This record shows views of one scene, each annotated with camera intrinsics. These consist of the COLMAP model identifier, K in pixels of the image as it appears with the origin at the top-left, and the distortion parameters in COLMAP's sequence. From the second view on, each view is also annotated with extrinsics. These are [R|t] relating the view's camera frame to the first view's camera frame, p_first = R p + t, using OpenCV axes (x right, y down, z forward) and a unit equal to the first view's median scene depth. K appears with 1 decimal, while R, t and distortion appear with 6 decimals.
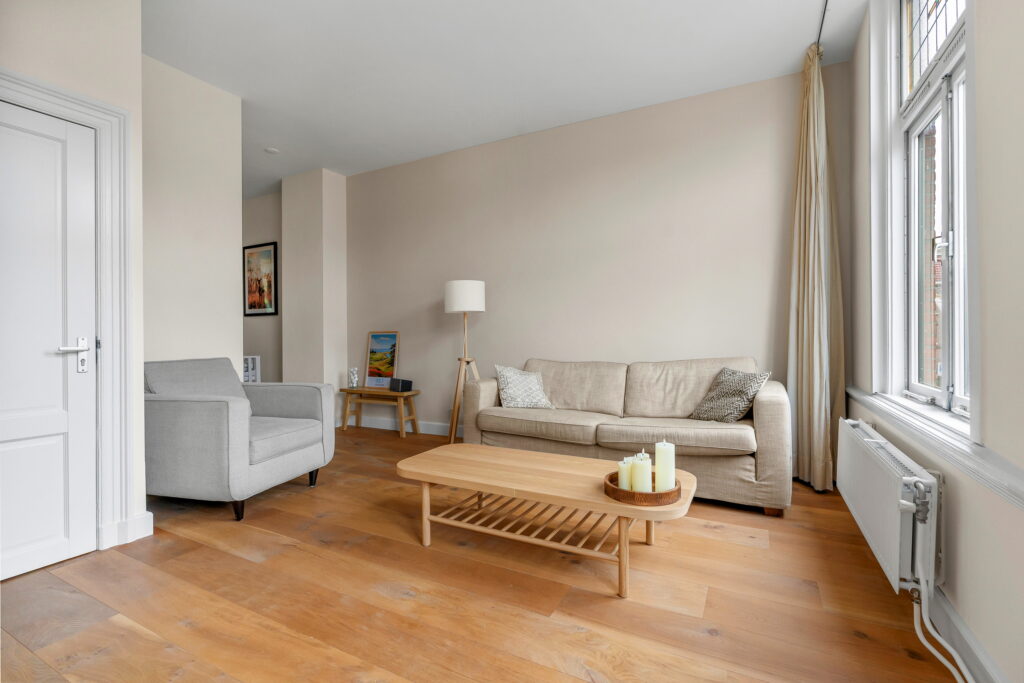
lens RADIAL K [[458.8, 0, 509.7], [0, 458.8, 336.4], [0, 0, 1]] dist [-0.002526, 0.000065]
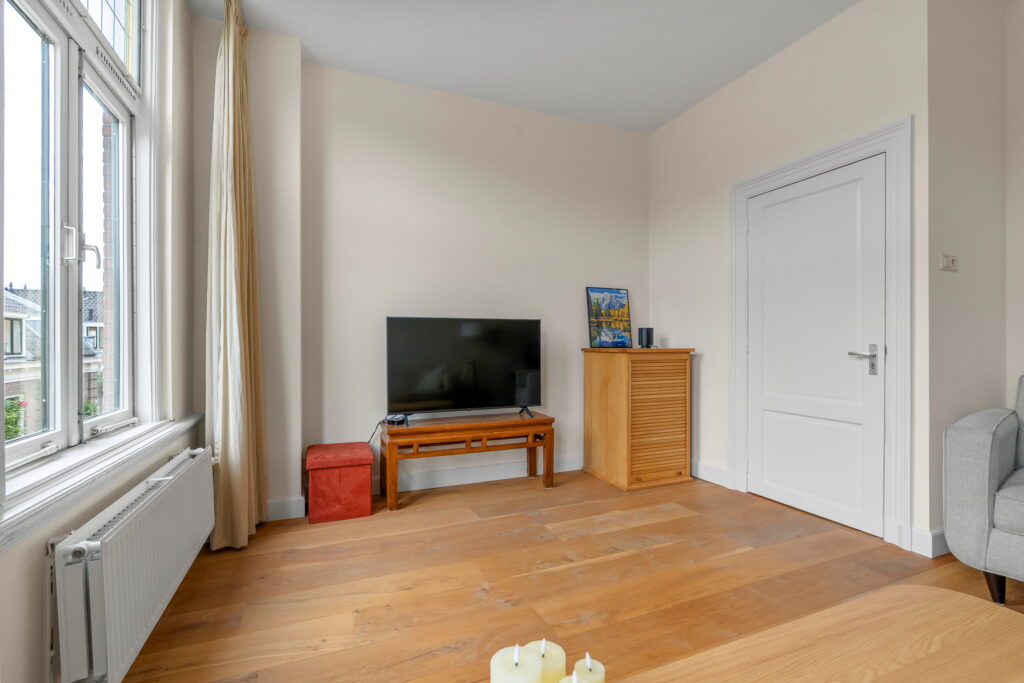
lens RADIAL K [[464.7, 0, 512.0], [0, 464.7, 341.5], [0, 0, 1]] dist [-0.012649, -0.000107]
pose [[-0.635238, 0.006318, -0.772291, 0.610999], [0.010275, 0.999947, -0.000271, -0.014611], [0.772248, -0.008107, -0.635269, 1.225415]]
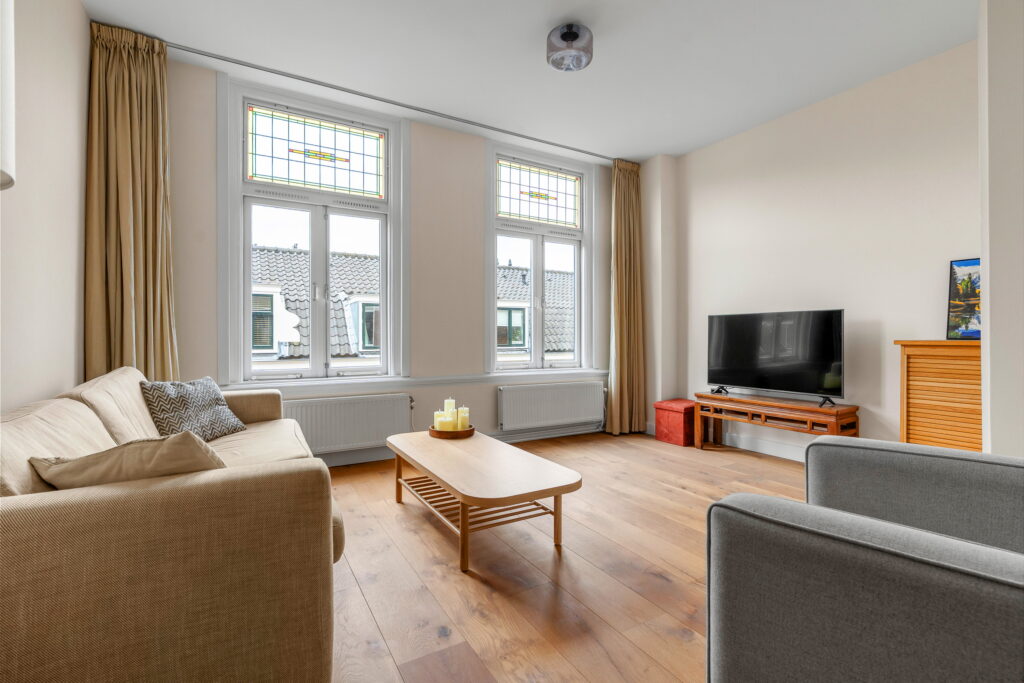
lens RADIAL K [[458.8, 0, 509.7], [0, 458.8, 336.4], [0, 0, 1]] dist [-0.002526, 0.000065]
pose [[-0.853977, 0.007861, 0.520251, -0.752408], [0.006580, 0.999969, -0.004309, 0.003510], [-0.520269, -0.000257, -0.854003, 2.341460]]
